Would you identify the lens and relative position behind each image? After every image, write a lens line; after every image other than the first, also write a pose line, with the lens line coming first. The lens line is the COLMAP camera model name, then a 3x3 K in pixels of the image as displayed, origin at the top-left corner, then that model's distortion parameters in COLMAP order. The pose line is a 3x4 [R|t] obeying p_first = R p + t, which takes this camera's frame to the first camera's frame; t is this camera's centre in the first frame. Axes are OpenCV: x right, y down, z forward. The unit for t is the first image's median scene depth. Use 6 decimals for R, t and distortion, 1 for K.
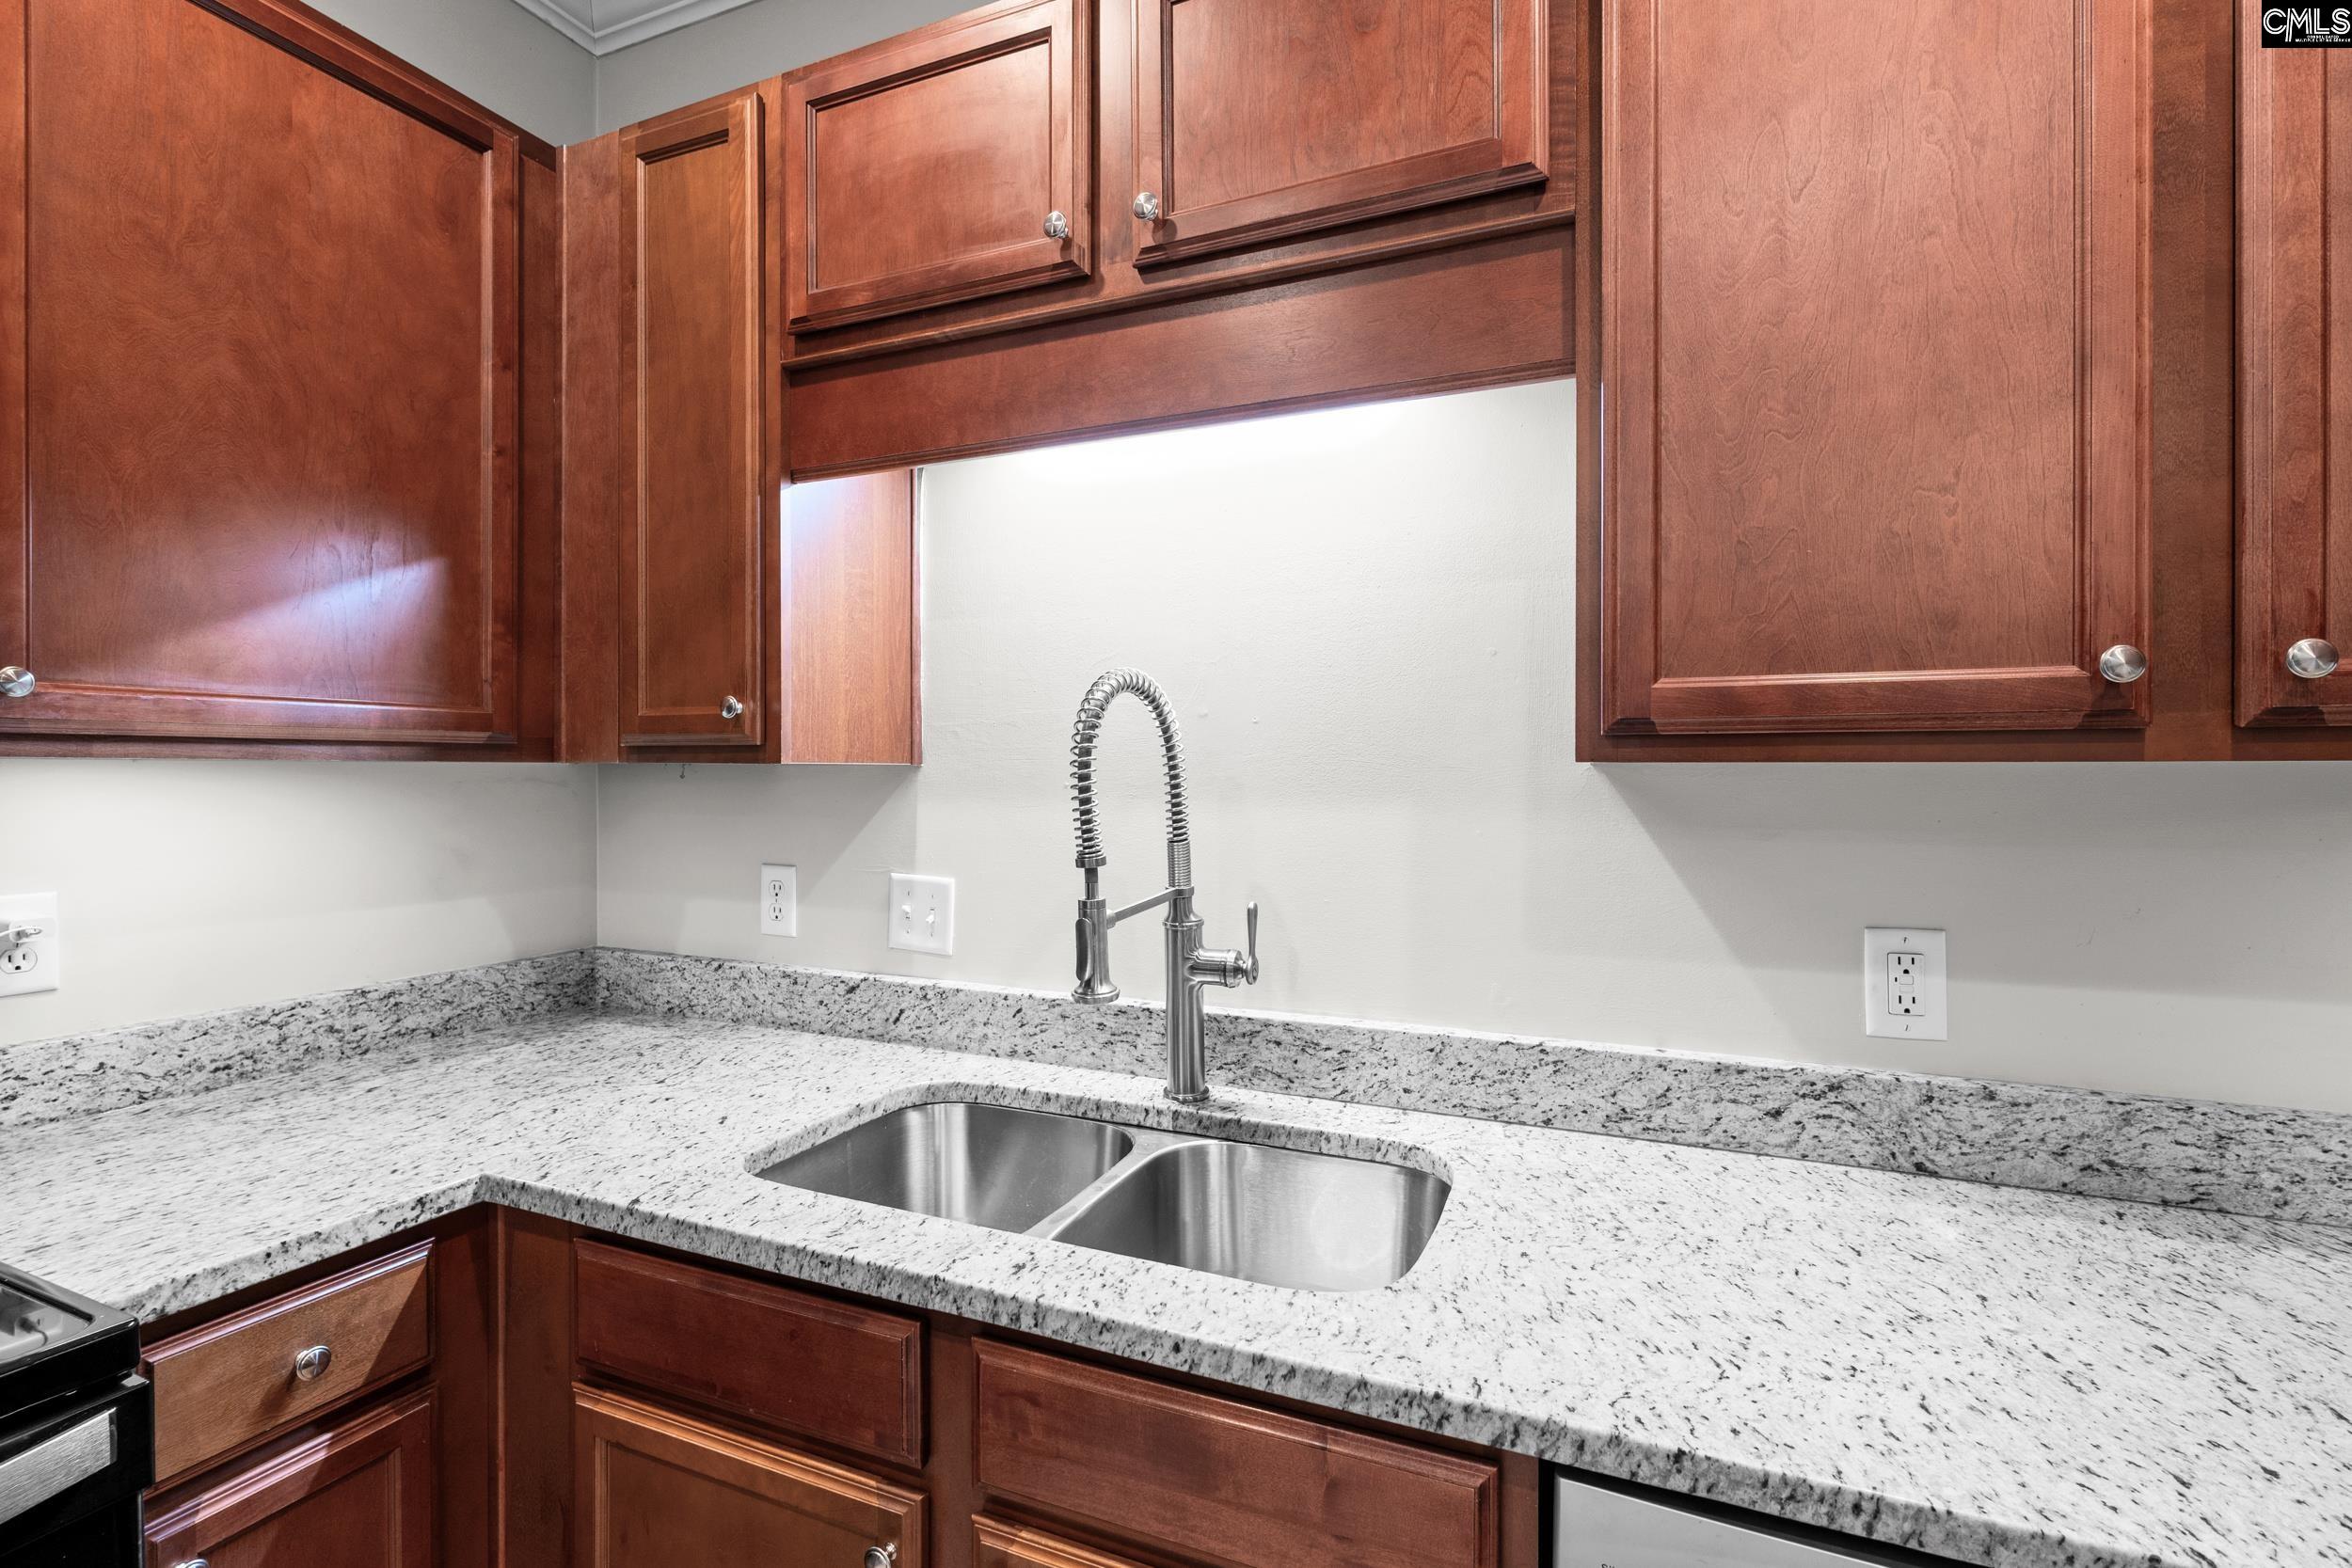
lens RADIAL K [[1085.7, 0, 1177.4], [0, 1085.7, 778.9], [0, 0, 1]] dist [-0.003177, -0.000519]
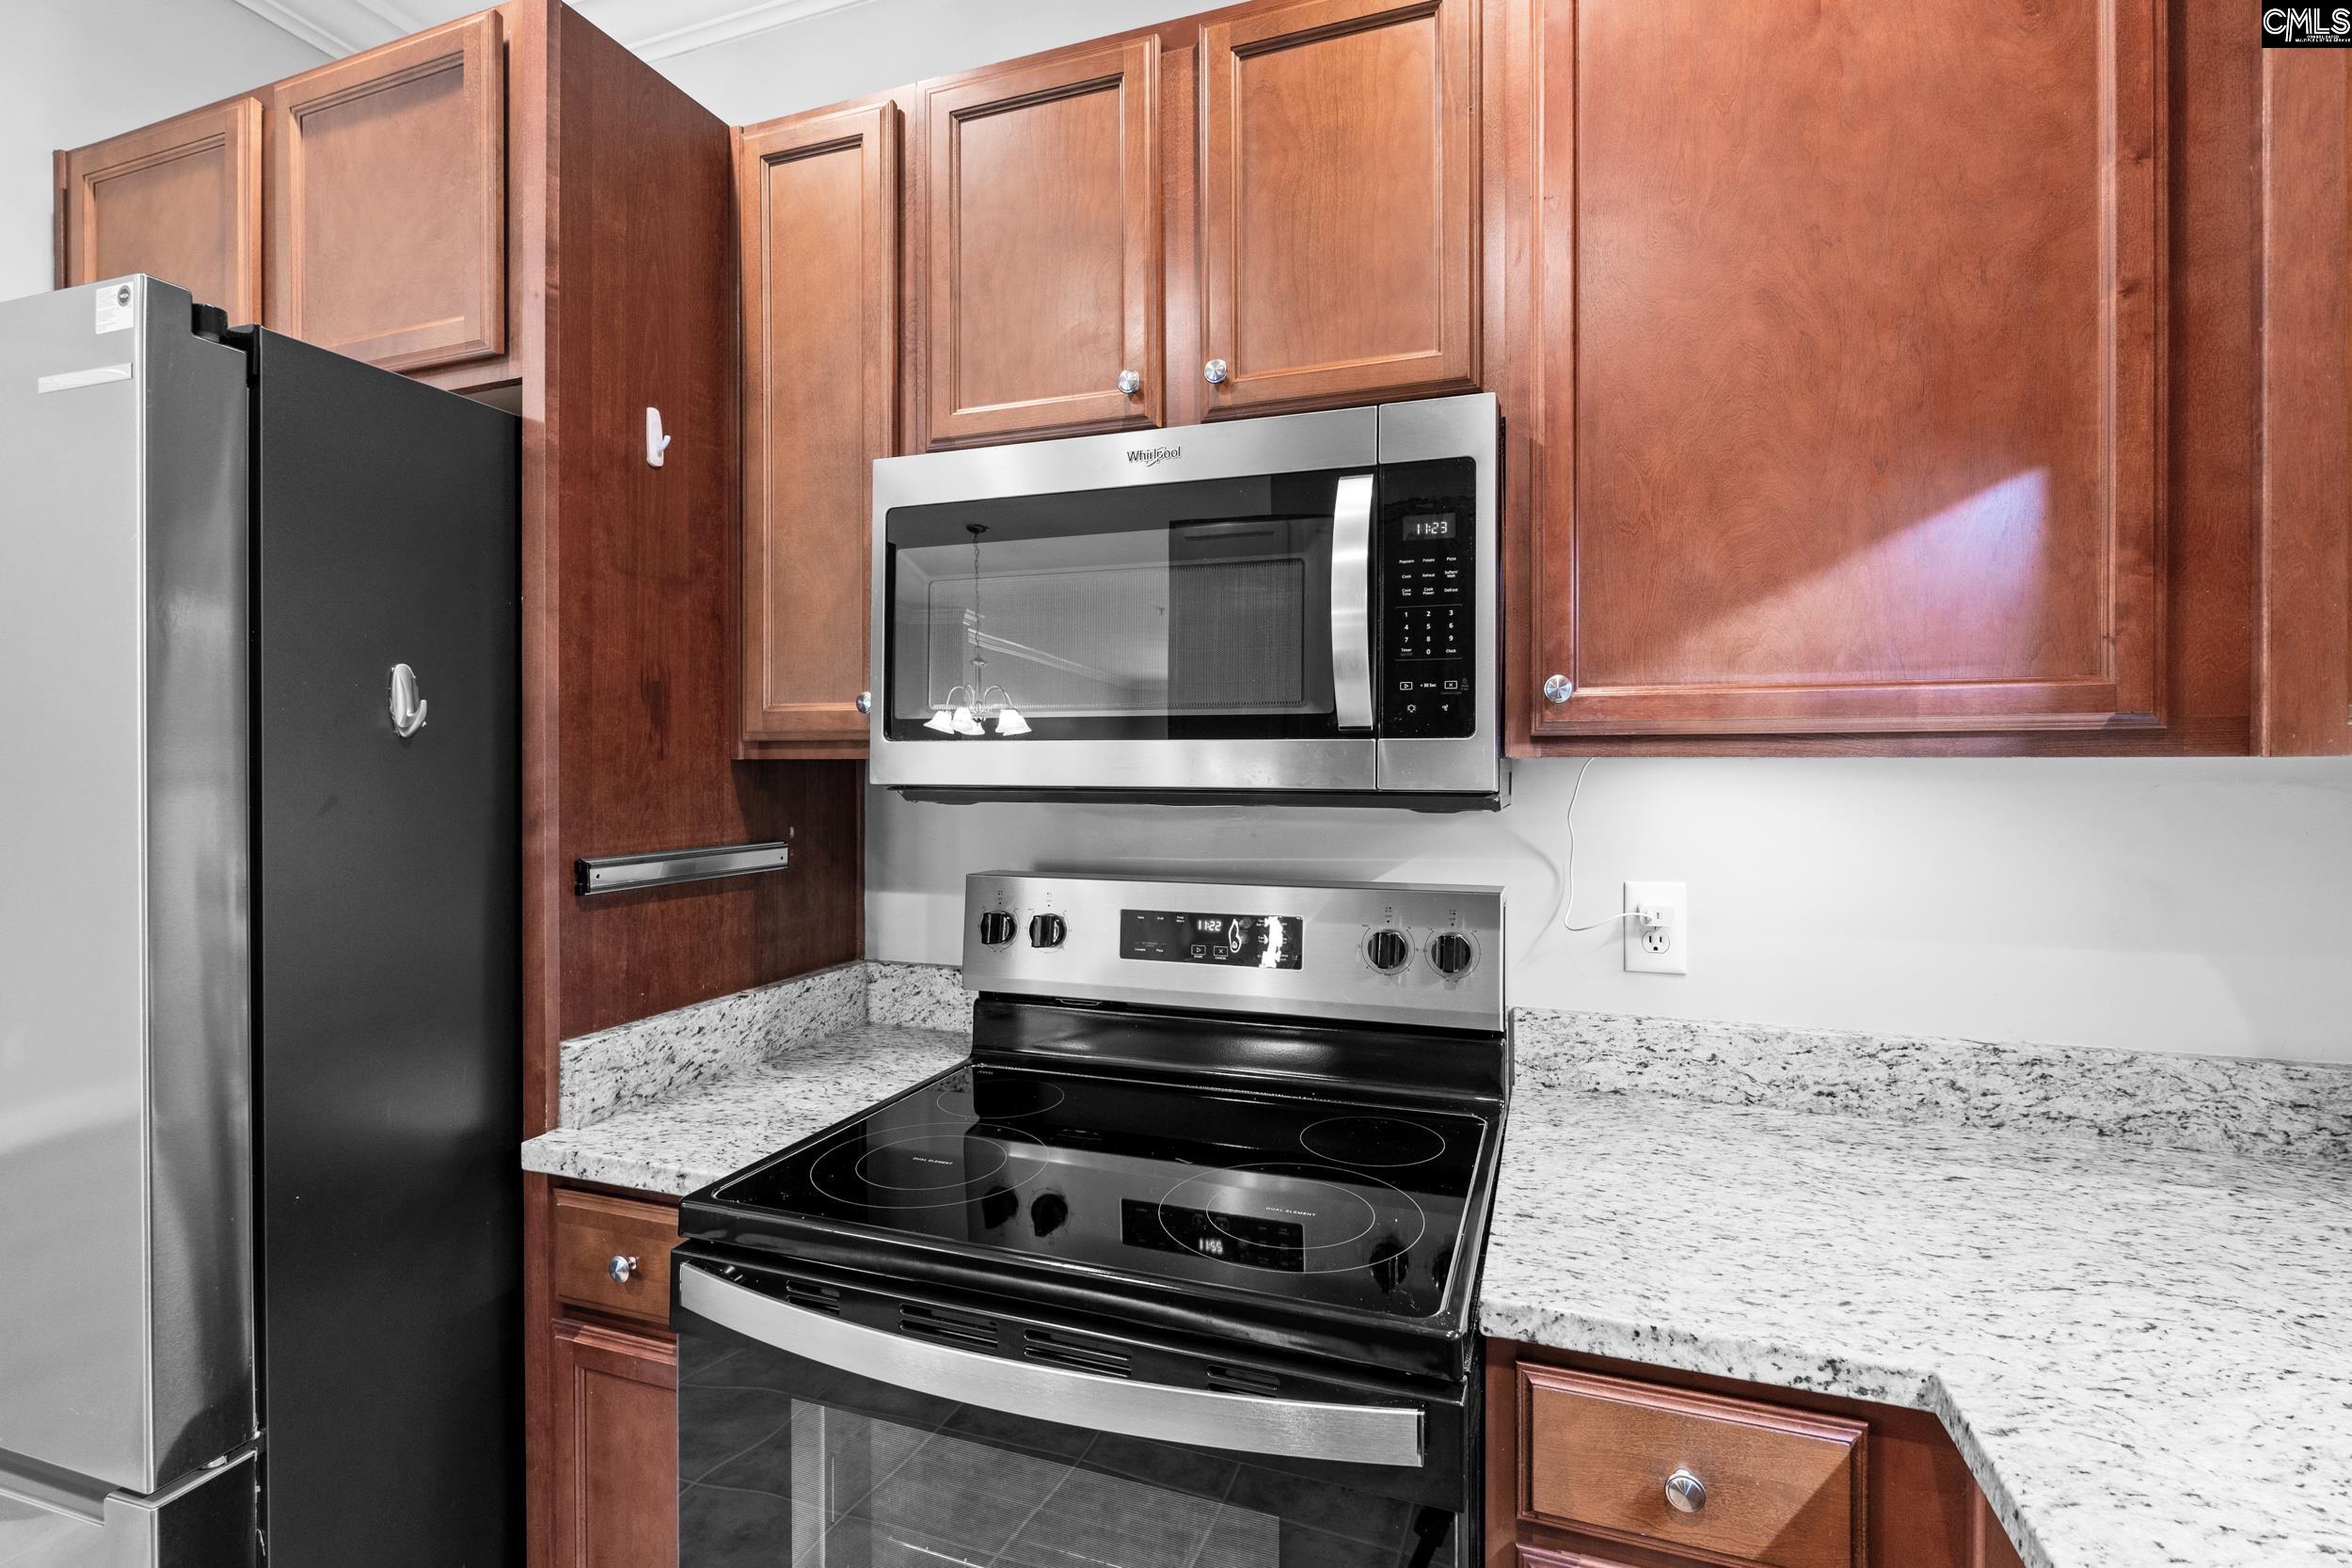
lens RADIAL K [[1085.7, 0, 1168.7], [0, 1085.7, 768.3], [0, 0, 1]] dist [-0.003177, -0.000519]
pose [[0.062426, 0.001456, -0.998049, -0.001642], [-0.006037, 0.999981, 0.001081, -0.006336], [0.998031, 0.005957, 0.062434, 0.410762]]
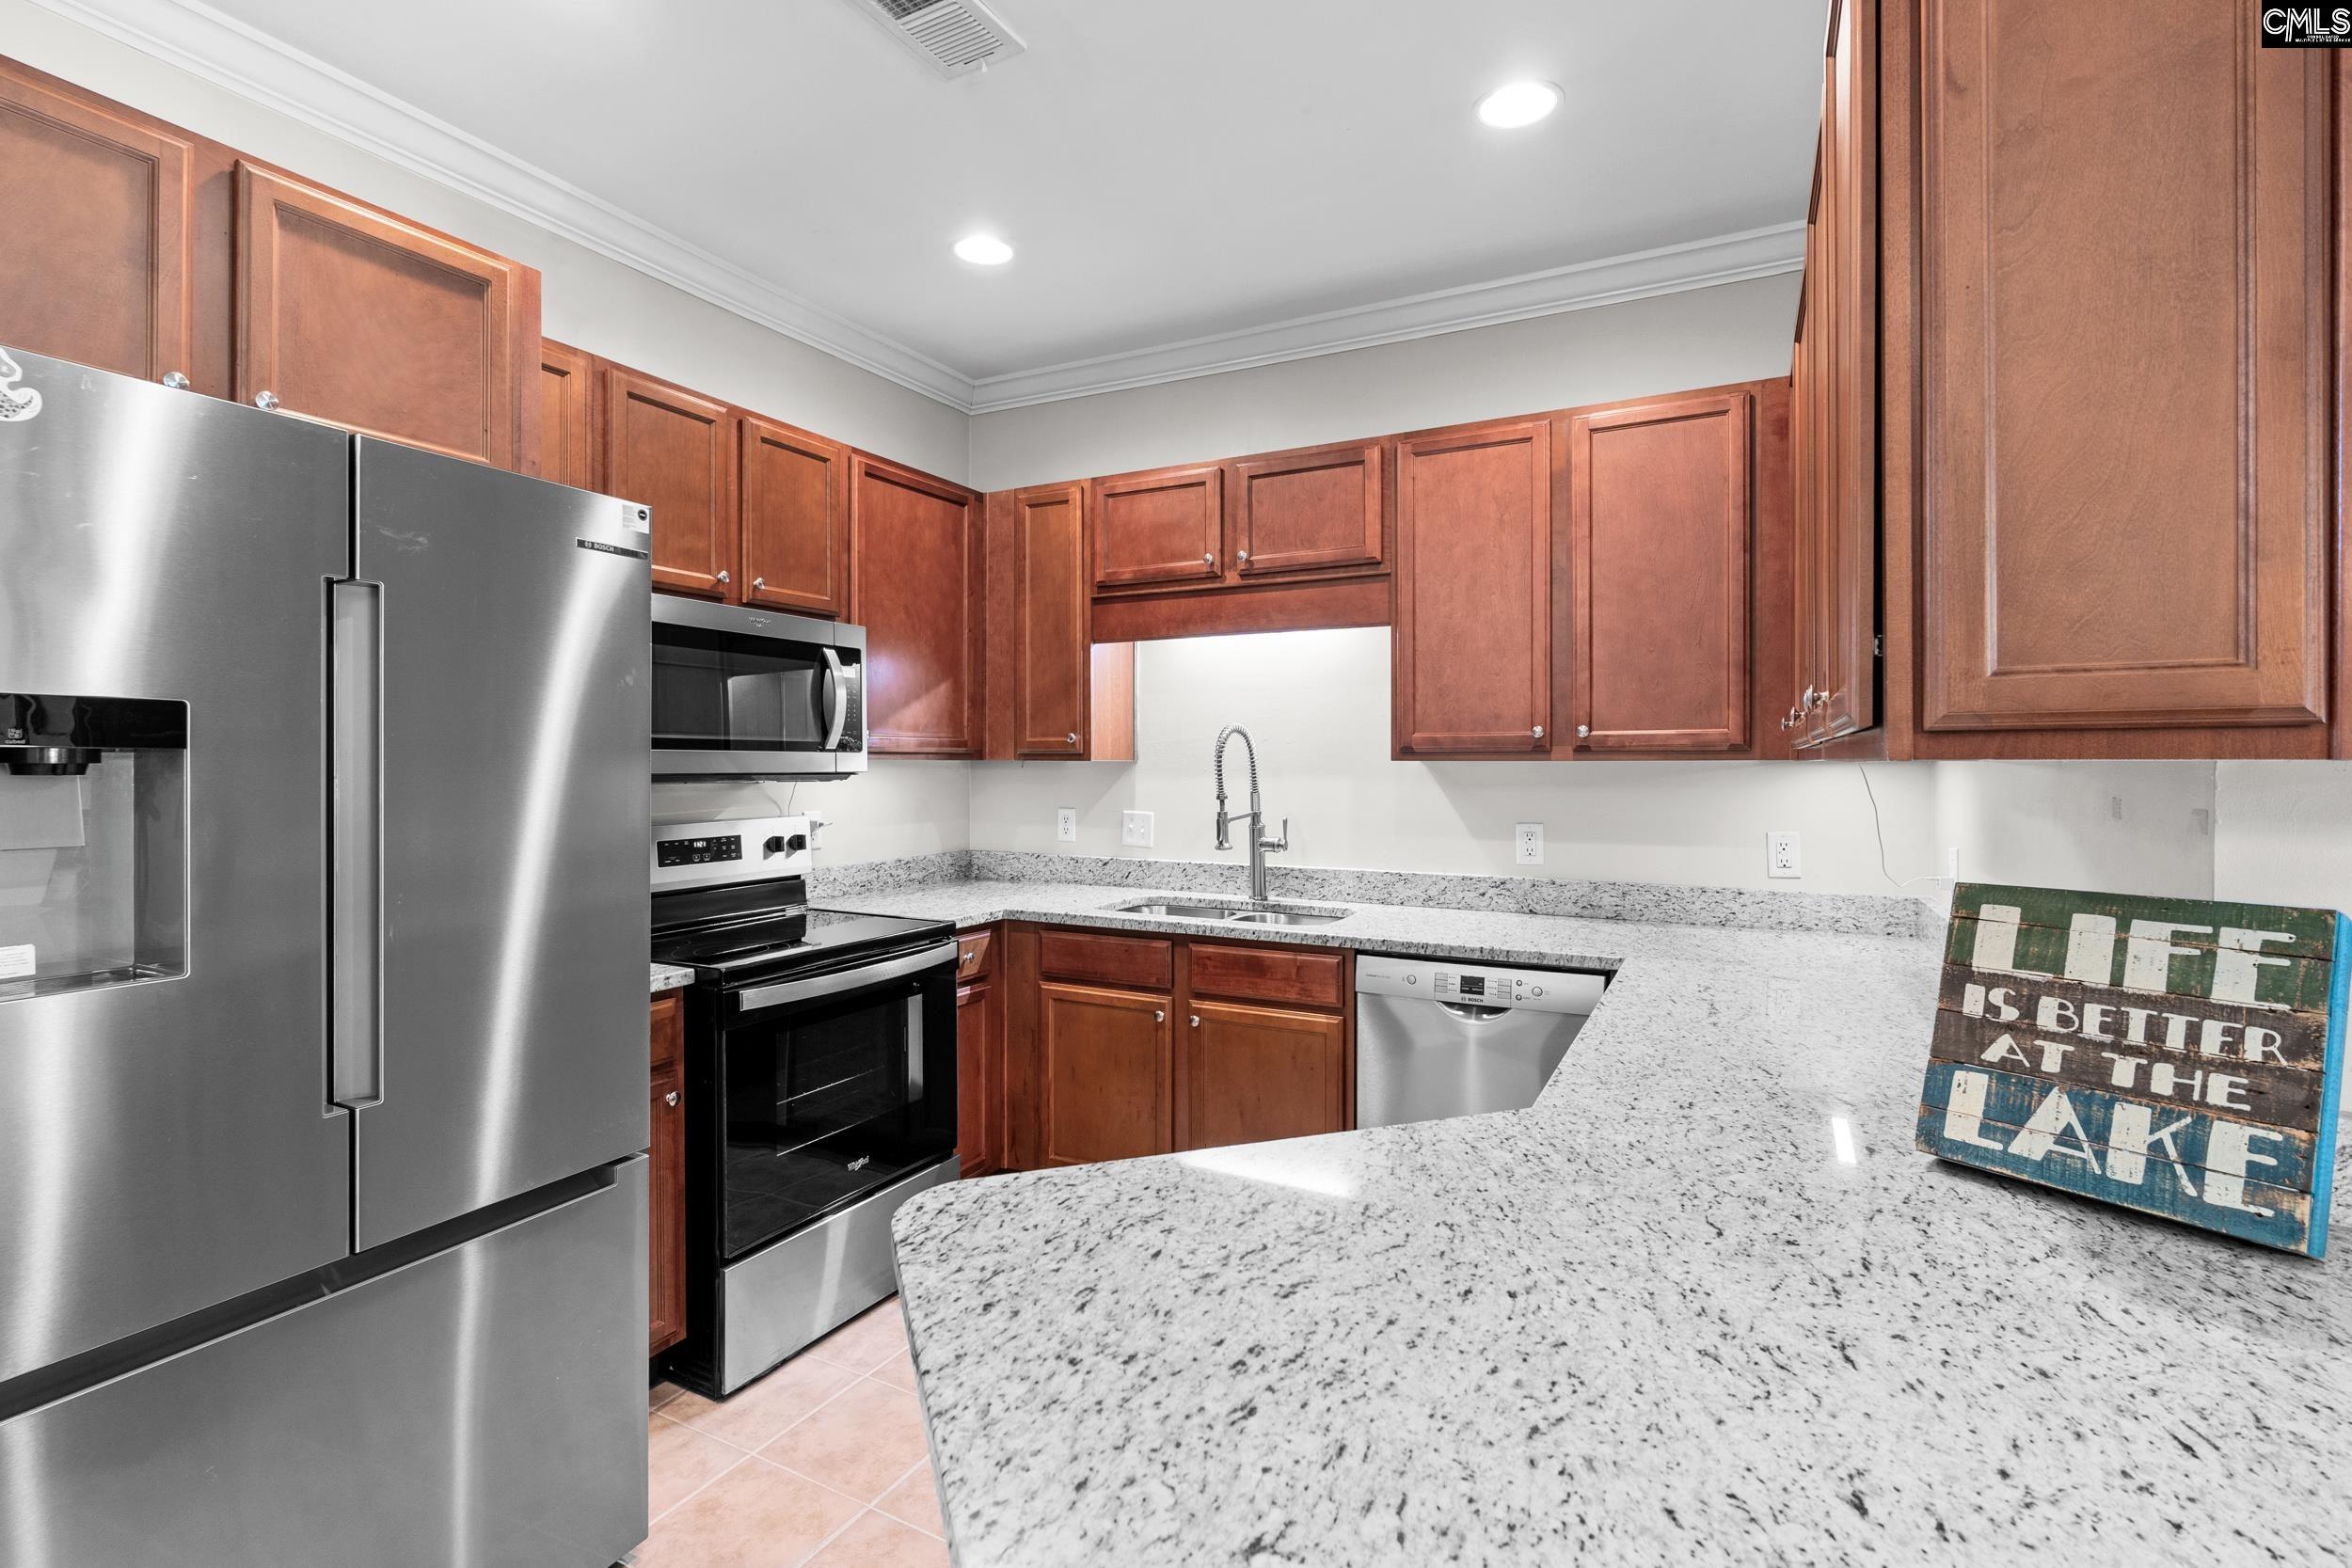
lens RADIAL K [[1085.7, 0, 1174.8], [0, 1085.7, 765.3], [0, 0, 1]] dist [-0.003177, -0.000519]
pose [[0.997132, -0.000939, -0.075674, 0.006399], [0.000600, 0.999990, -0.004510, 0.007095], [0.075677, 0.004452, 0.997122, -1.483722]]
